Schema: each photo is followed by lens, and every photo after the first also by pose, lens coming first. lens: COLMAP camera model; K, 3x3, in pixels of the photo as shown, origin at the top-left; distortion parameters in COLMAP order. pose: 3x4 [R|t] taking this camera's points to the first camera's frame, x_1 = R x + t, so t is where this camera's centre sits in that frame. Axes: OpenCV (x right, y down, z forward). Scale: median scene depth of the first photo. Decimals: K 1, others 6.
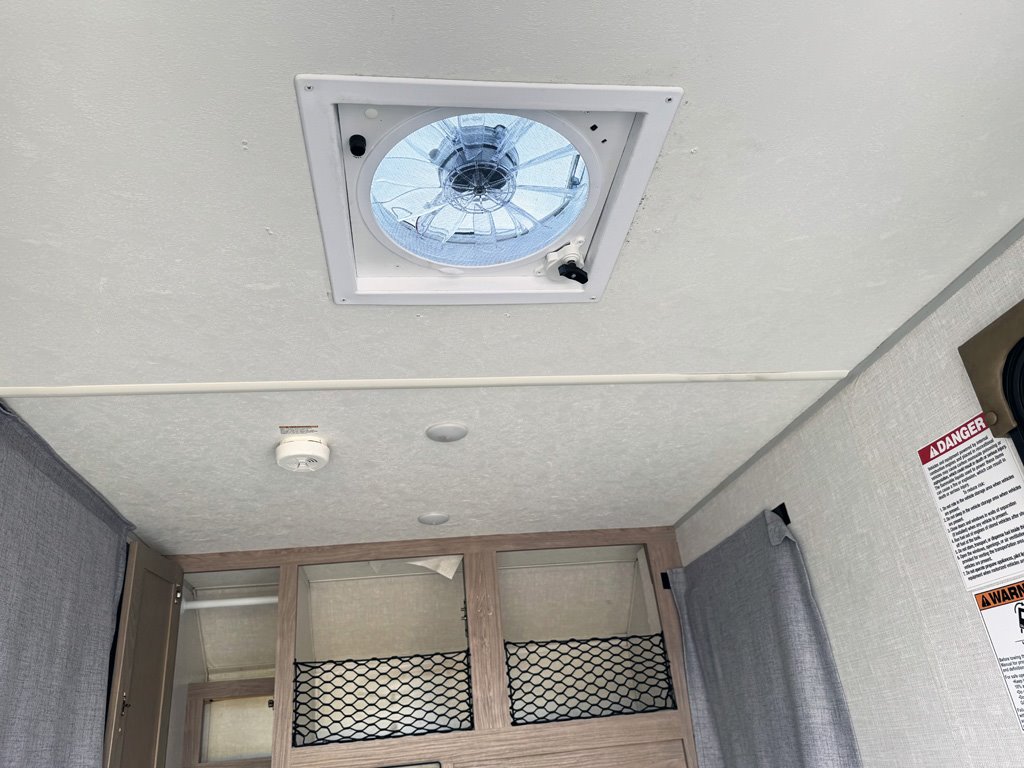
lens RADIAL K [[721.3, 0, 508.6], [0, 721.3, 376.3], [0, 0, 1]] dist [0.061185, -0.079065]
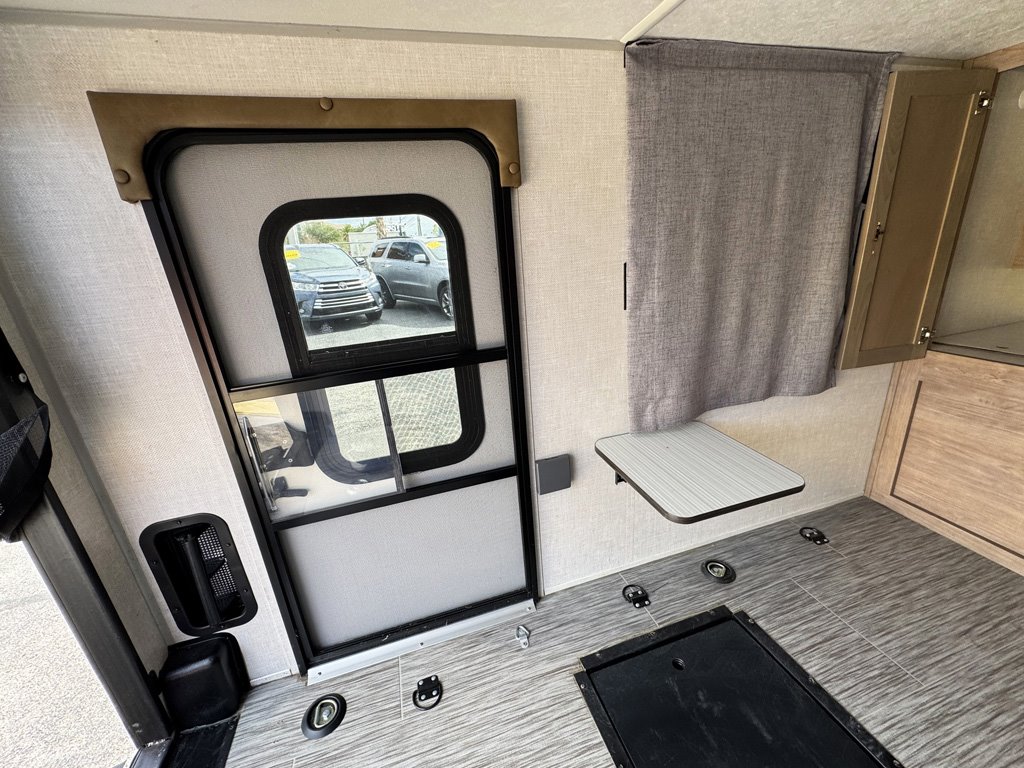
lens RADIAL K [[409.7, 0, 511.3], [0, 409.7, 384.3], [0, 0, 1]] dist [-0.004683, 0.001274]
pose [[0.167650, 0.390958, -0.905011, 0.066810], [0.512054, 0.749927, 0.418819, 0.042494], [0.842433, -0.533630, -0.074466, 0.358335]]
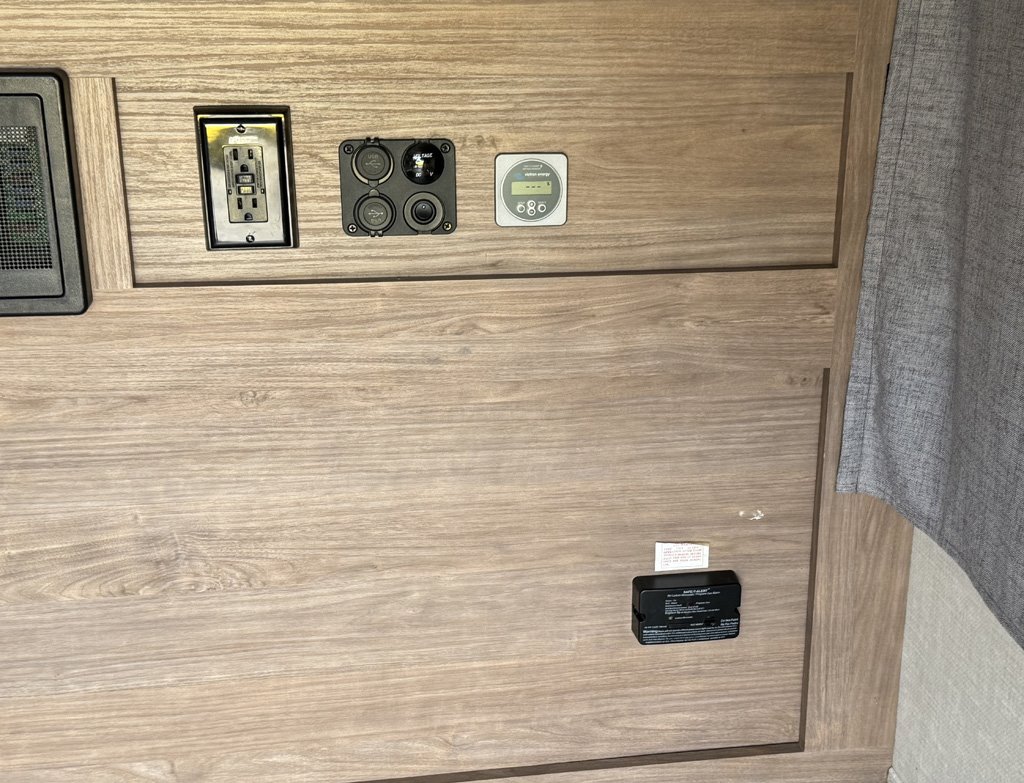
lens RADIAL K [[1411.2, 0, 566.4], [0, 1411.2, 396.1], [0, 0, 1]] dist [0.112471, 0.000000]
pose [[0.993990, 0.089177, 0.063488, 0.092118], [-0.107266, 0.677720, 0.727454, 0.160284], [0.021845, -0.729893, 0.683213, 0.495250]]
